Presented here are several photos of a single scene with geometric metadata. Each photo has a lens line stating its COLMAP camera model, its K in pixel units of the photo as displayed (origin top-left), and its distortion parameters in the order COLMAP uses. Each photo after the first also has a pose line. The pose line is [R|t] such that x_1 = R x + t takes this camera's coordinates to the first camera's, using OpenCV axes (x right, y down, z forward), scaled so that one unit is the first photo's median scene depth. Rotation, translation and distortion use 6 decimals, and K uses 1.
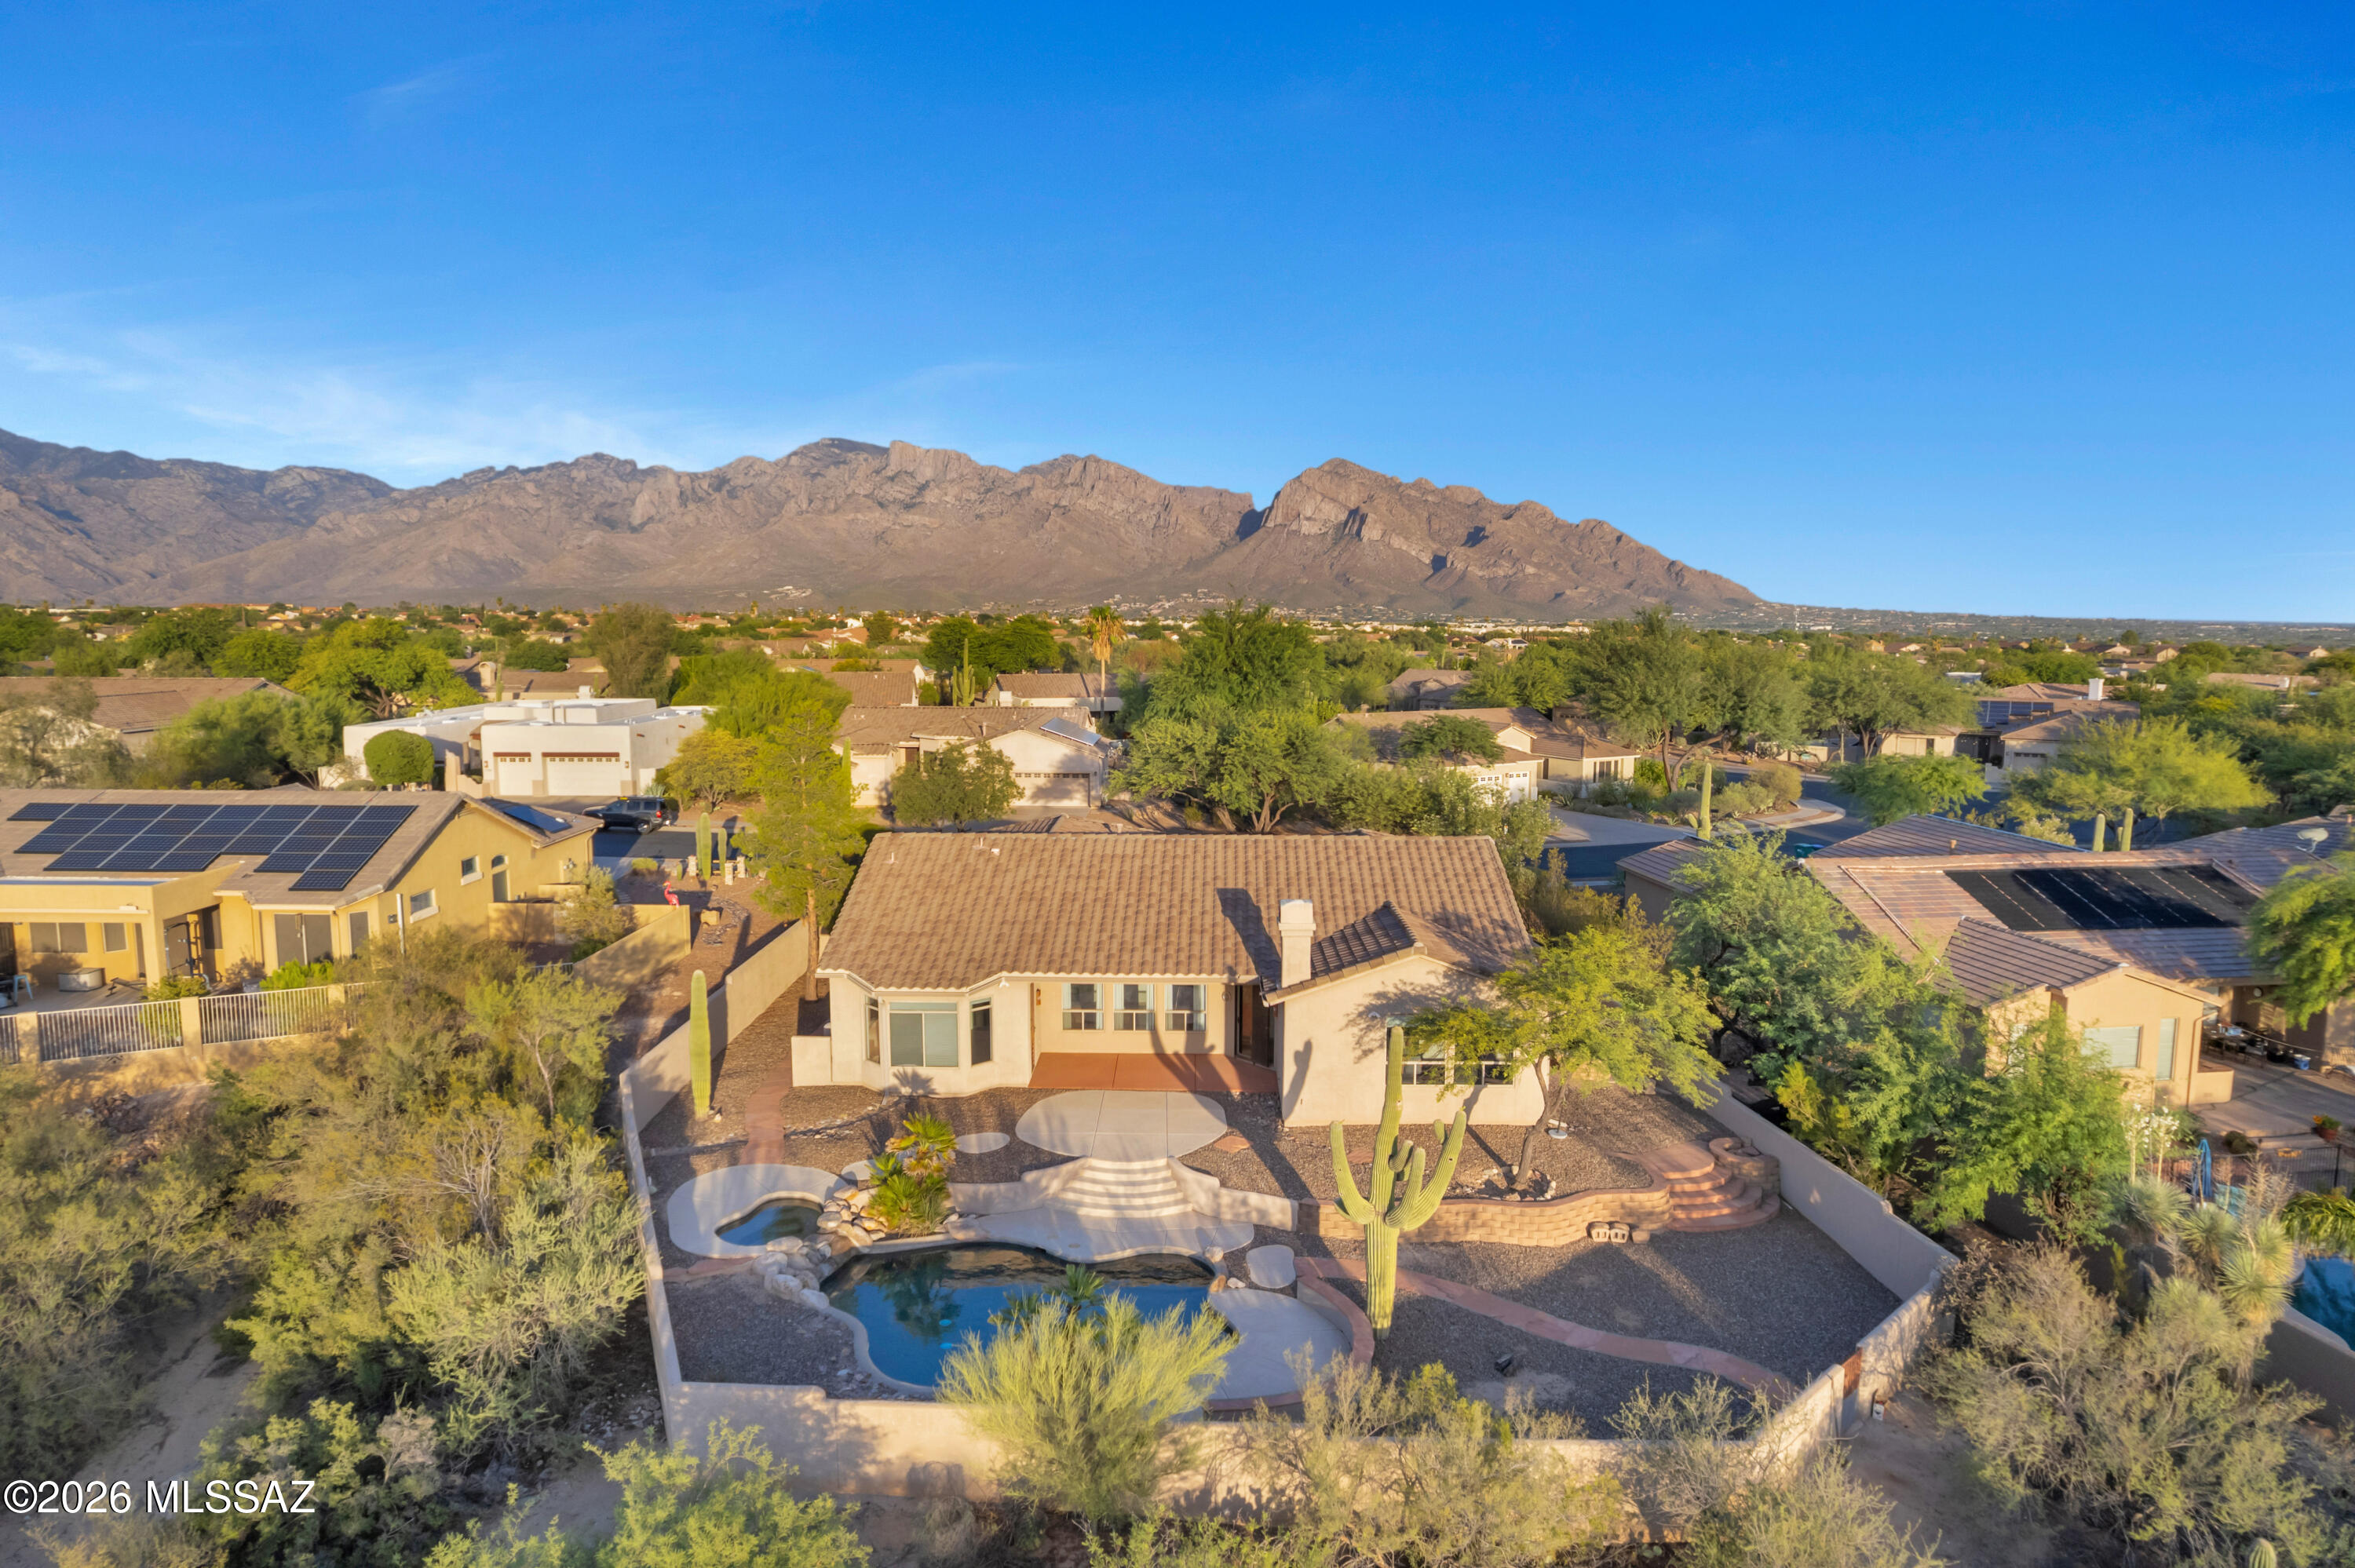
lens RADIAL K [[1507.2, 0, 1181.3], [0, 1507.2, 791.0], [0, 0, 1]] dist [-0.069379, 0.069419]
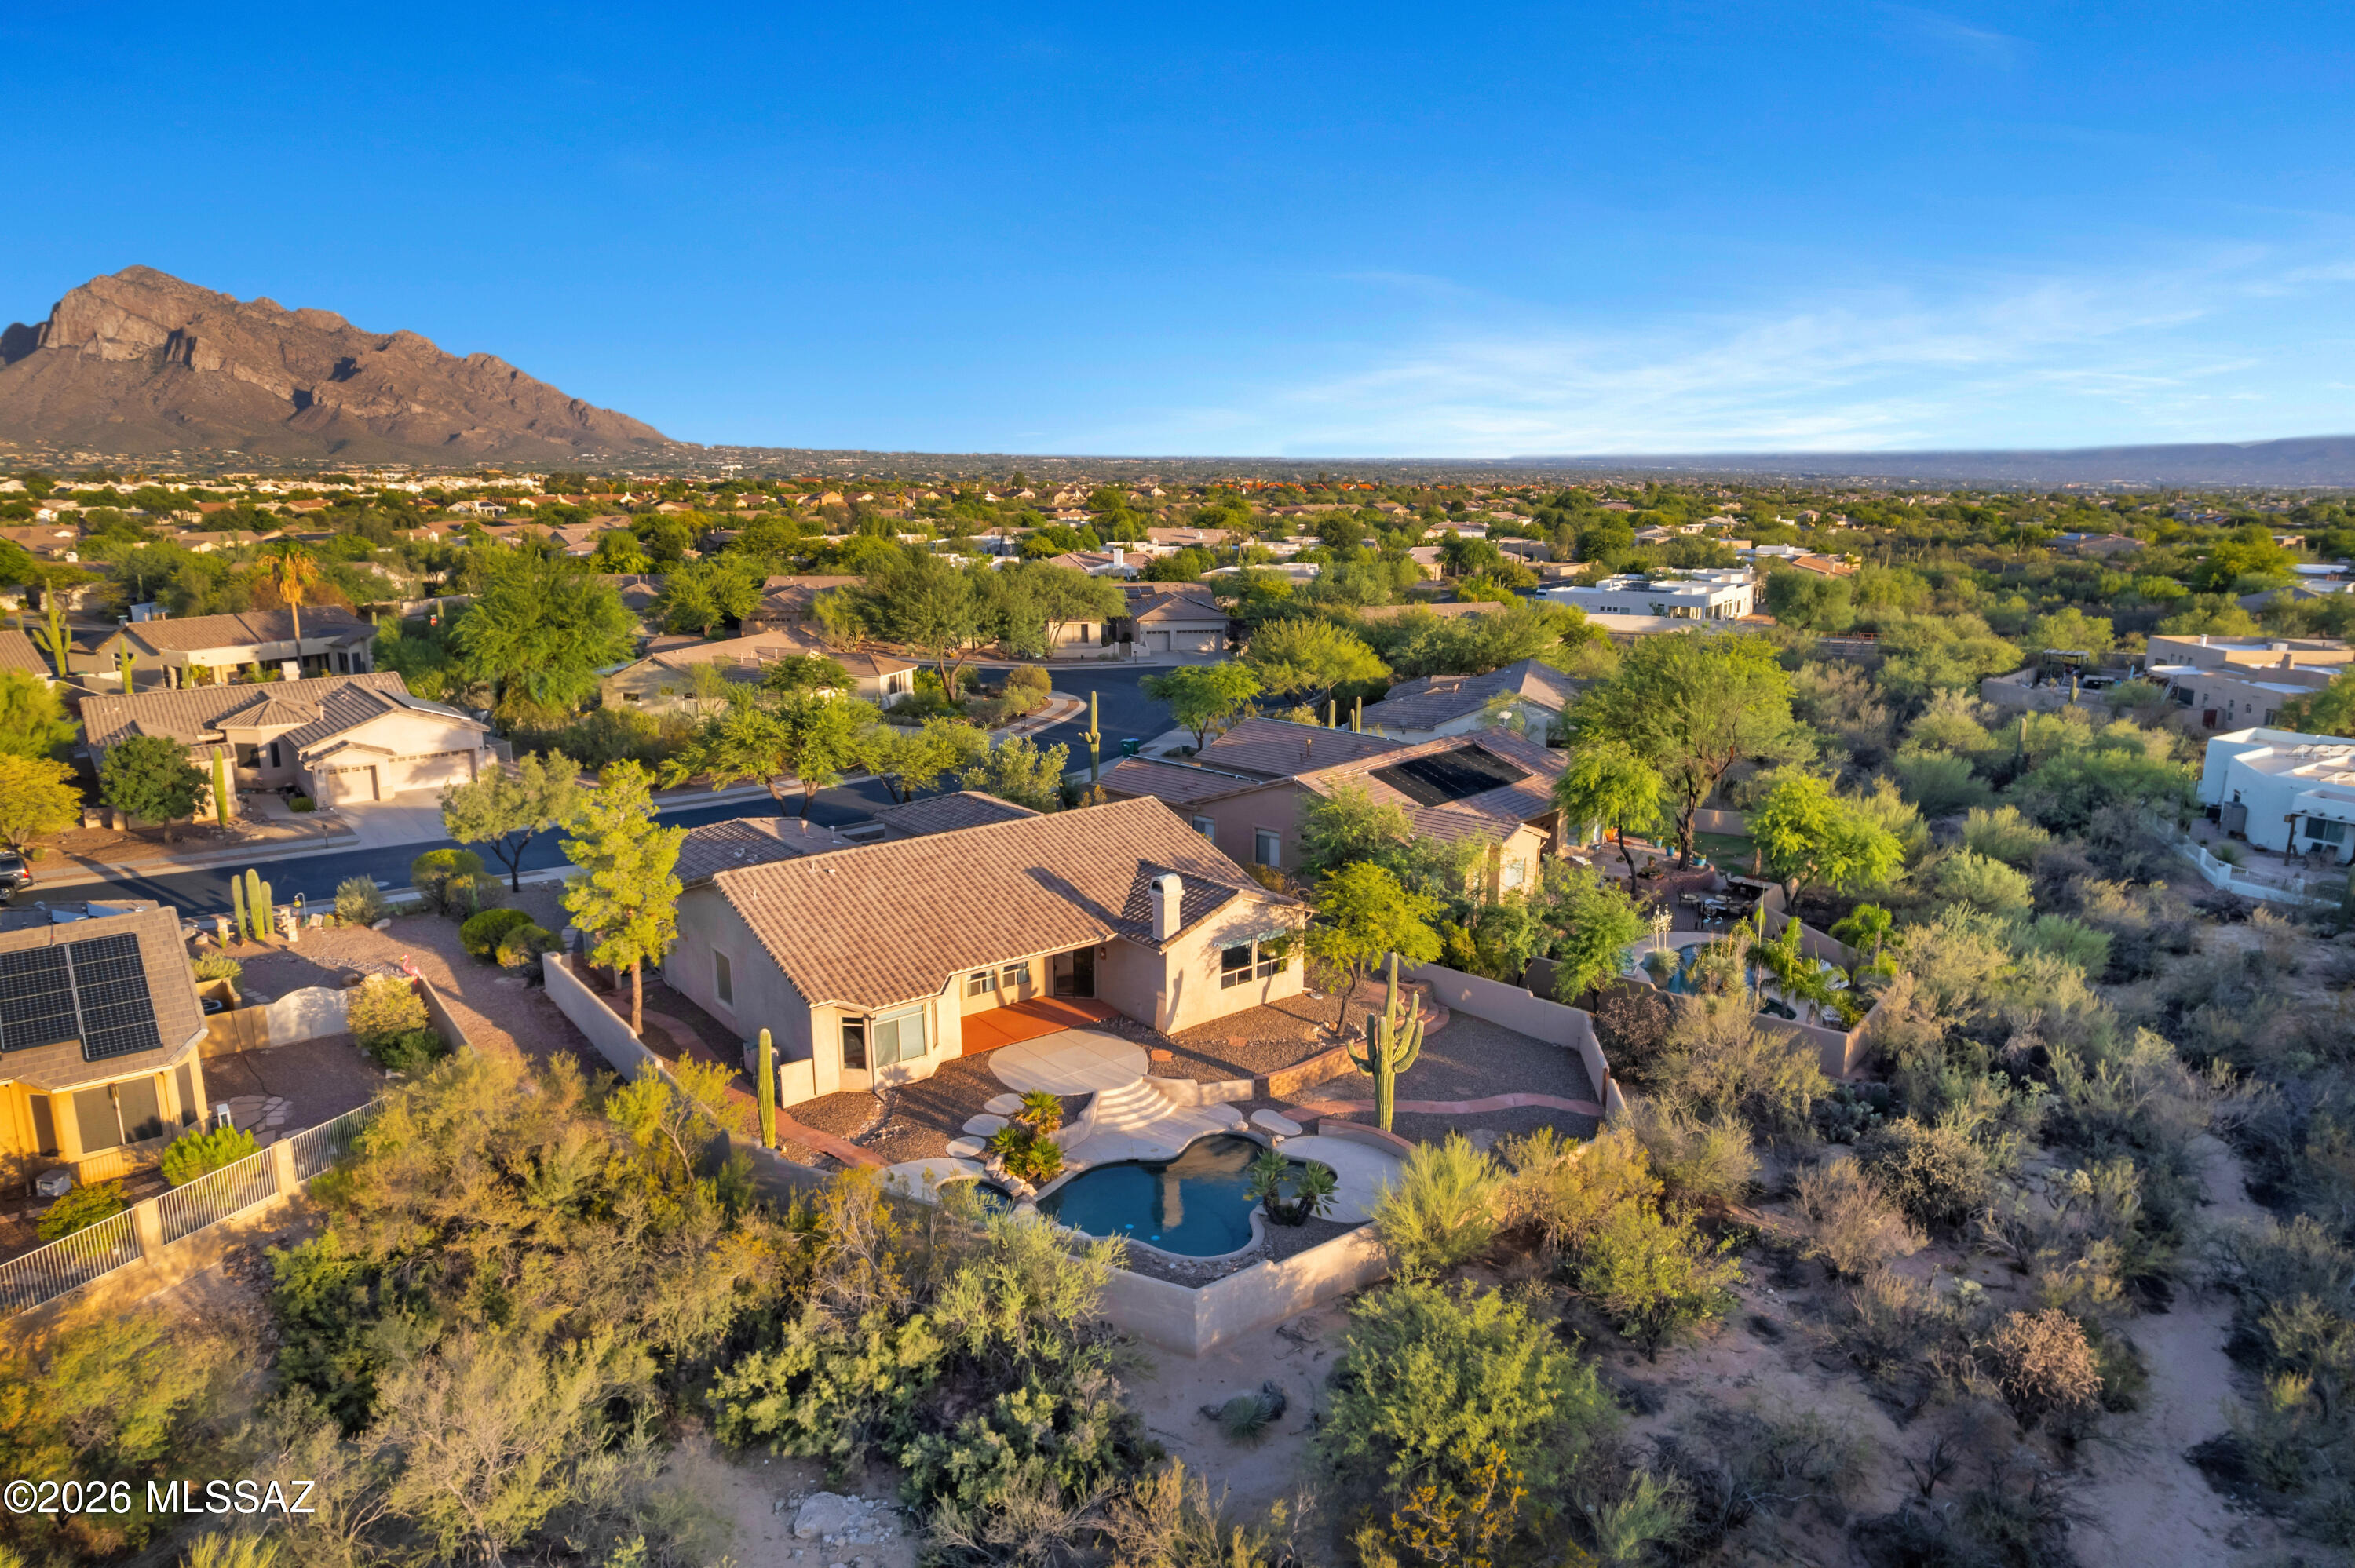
lens RADIAL K [[1507.2, 0, 1181.3], [0, 1507.2, 791.0], [0, 0, 1]] dist [-0.069379, 0.069419]
pose [[0.768154, -0.144047, 0.623851, -0.766594], [0.077546, 0.988122, 0.132674, -0.187078], [-0.635552, -0.053537, 0.770200, -0.076767]]
